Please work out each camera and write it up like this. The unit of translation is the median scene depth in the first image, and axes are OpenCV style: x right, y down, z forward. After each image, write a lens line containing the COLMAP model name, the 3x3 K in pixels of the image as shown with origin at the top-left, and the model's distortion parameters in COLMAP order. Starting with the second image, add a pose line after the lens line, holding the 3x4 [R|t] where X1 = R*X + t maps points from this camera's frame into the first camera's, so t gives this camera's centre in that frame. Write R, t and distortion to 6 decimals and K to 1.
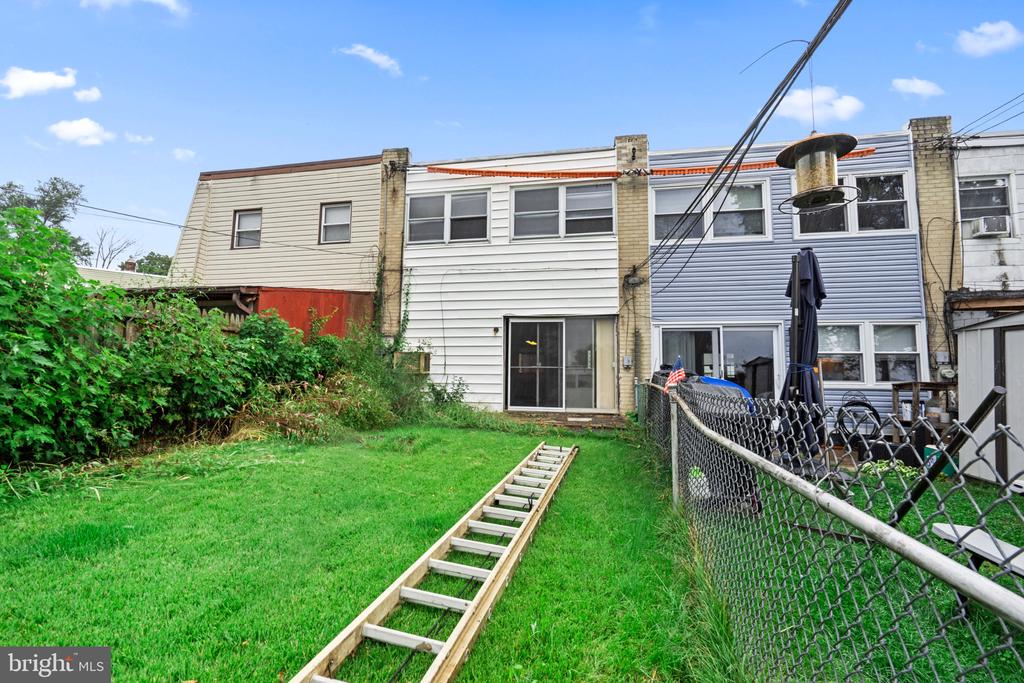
lens RADIAL K [[458.0, 0, 511.9], [0, 458.0, 333.5], [0, 0, 1]] dist [-0.001107, 0.000253]
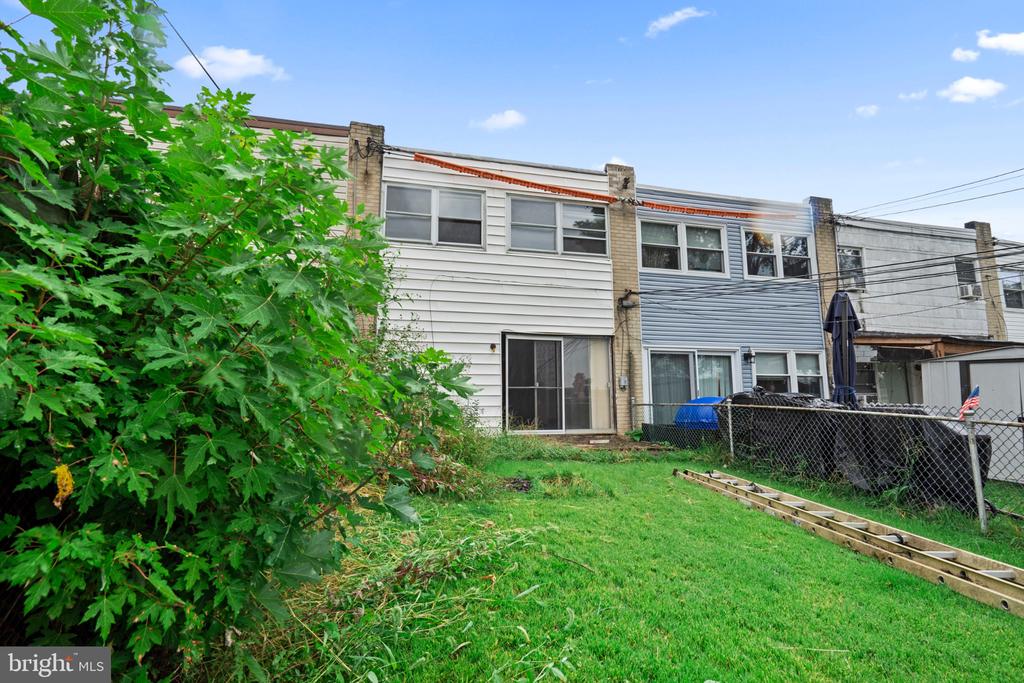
lens RADIAL K [[450.2, 0, 533.4], [0, 450.2, 336.4], [0, 0, 1]] dist [-0.001062, -0.000064]
pose [[0.909211, 0.043358, 0.414072, -0.338892], [-0.031239, 0.998863, -0.035999, 0.001849], [-0.415162, 0.019796, 0.909532, 0.156968]]
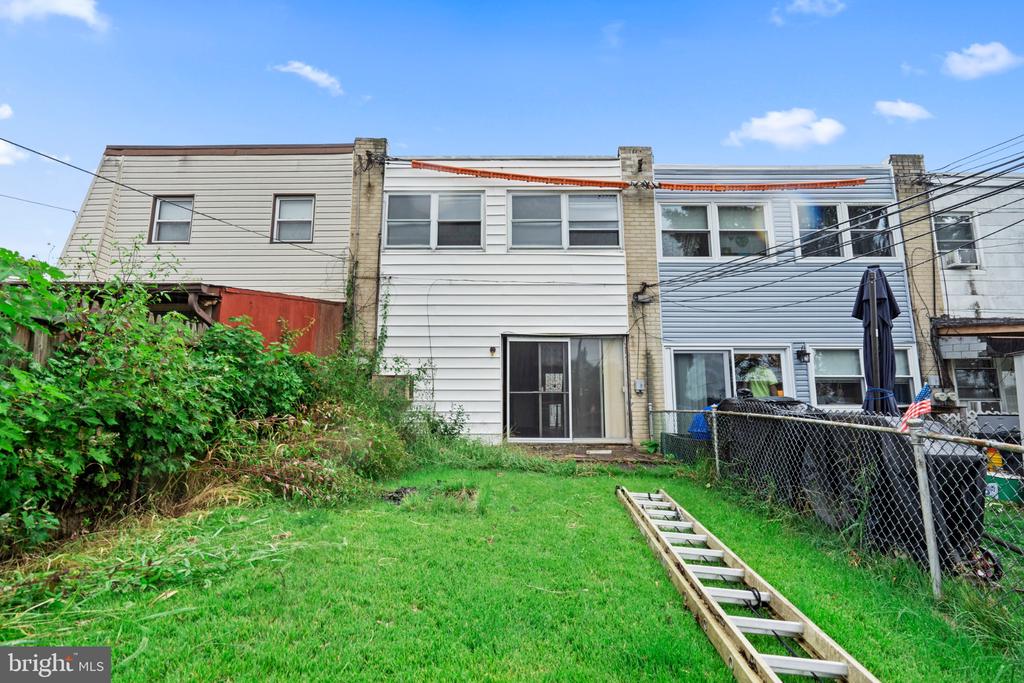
lens RADIAL K [[458.0, 0, 511.9], [0, 458.0, 333.5], [0, 0, 1]] dist [-0.001107, 0.000253]
pose [[0.982254, 0.018580, 0.186631, -0.165405], [-0.009461, 0.998723, -0.049630, 0.004287], [-0.187314, 0.046983, 0.981176, 0.136453]]
